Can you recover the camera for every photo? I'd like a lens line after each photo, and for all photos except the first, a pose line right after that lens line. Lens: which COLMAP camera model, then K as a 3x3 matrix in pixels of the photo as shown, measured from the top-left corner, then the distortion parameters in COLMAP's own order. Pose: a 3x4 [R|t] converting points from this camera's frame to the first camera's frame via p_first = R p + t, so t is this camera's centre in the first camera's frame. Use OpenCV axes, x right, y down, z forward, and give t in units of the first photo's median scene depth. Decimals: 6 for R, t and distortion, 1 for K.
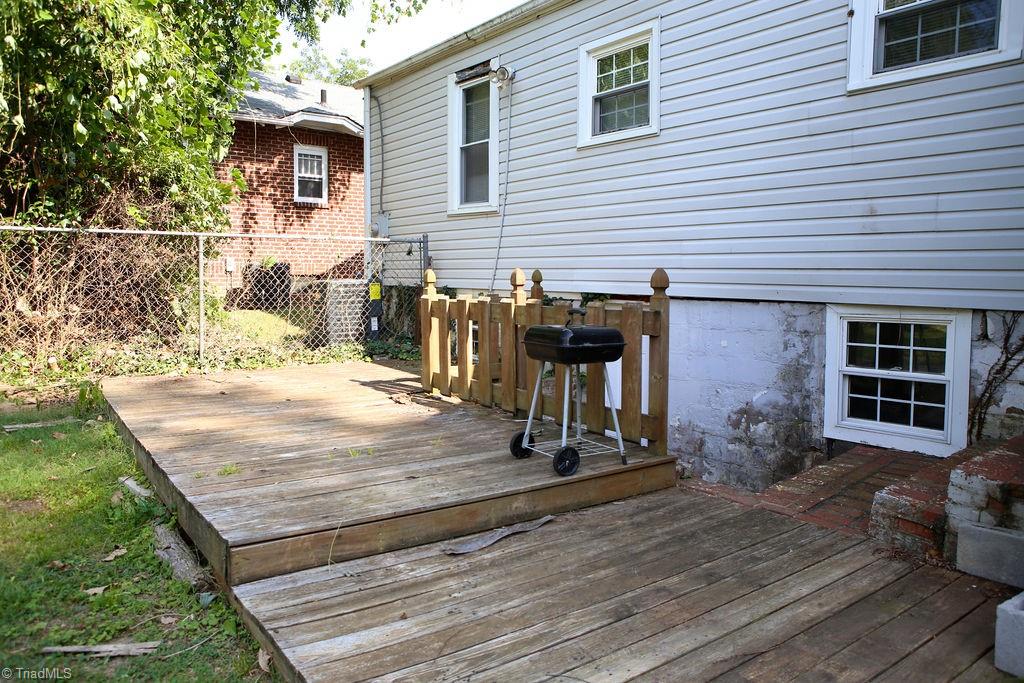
lens RADIAL K [[707.6, 0, 513.9], [0, 707.6, 341.2], [0, 0, 1]] dist [-0.101589, 0.072242]
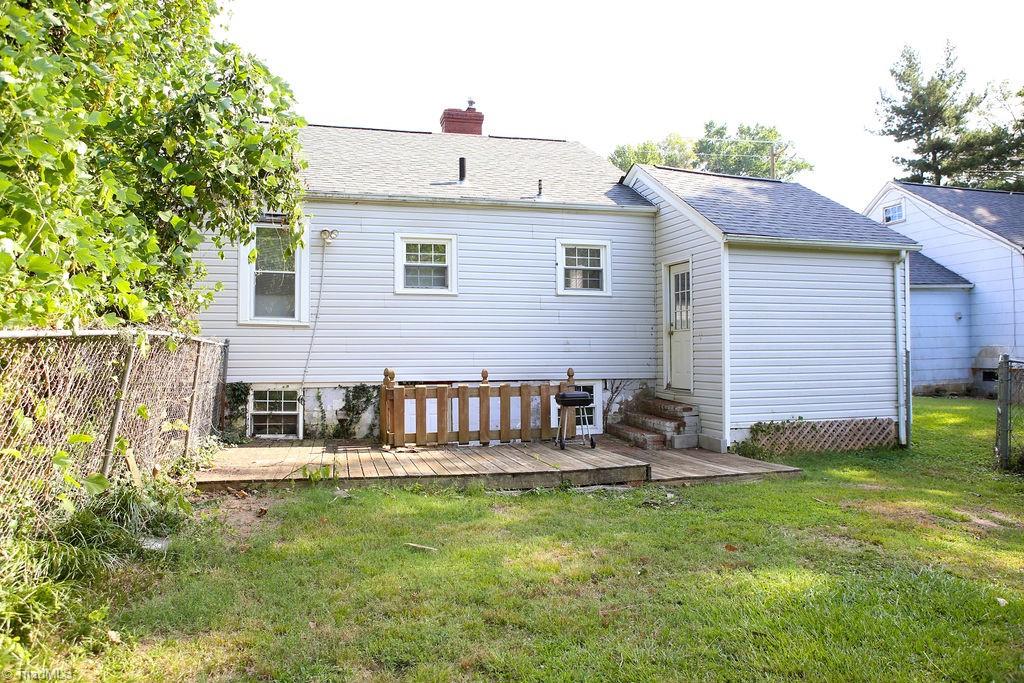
lens RADIAL K [[707.6, 0, 512.1], [0, 707.6, 339.8], [0, 0, 1]] dist [-0.101589, 0.072242]
pose [[0.375461, 0.019123, 0.926641, -1.529258], [0.096765, 0.993514, -0.059711, -0.048765], [-0.921773, 0.112086, 0.371176, 0.168445]]
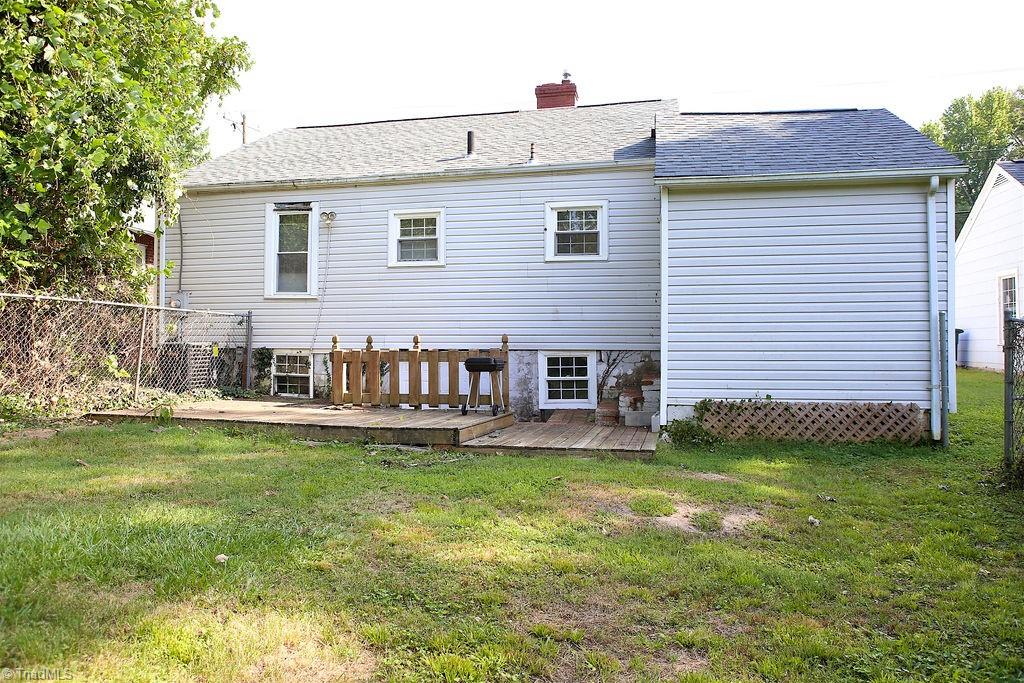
lens RADIAL K [[707.6, 0, 510.1], [0, 707.6, 338.5], [0, 0, 1]] dist [-0.101589, 0.072242]
pose [[0.760705, 0.010203, 0.649018, -0.940559], [0.062190, 0.994131, -0.088520, 0.090215], [-0.646112, 0.107700, 0.755605, -0.587739]]
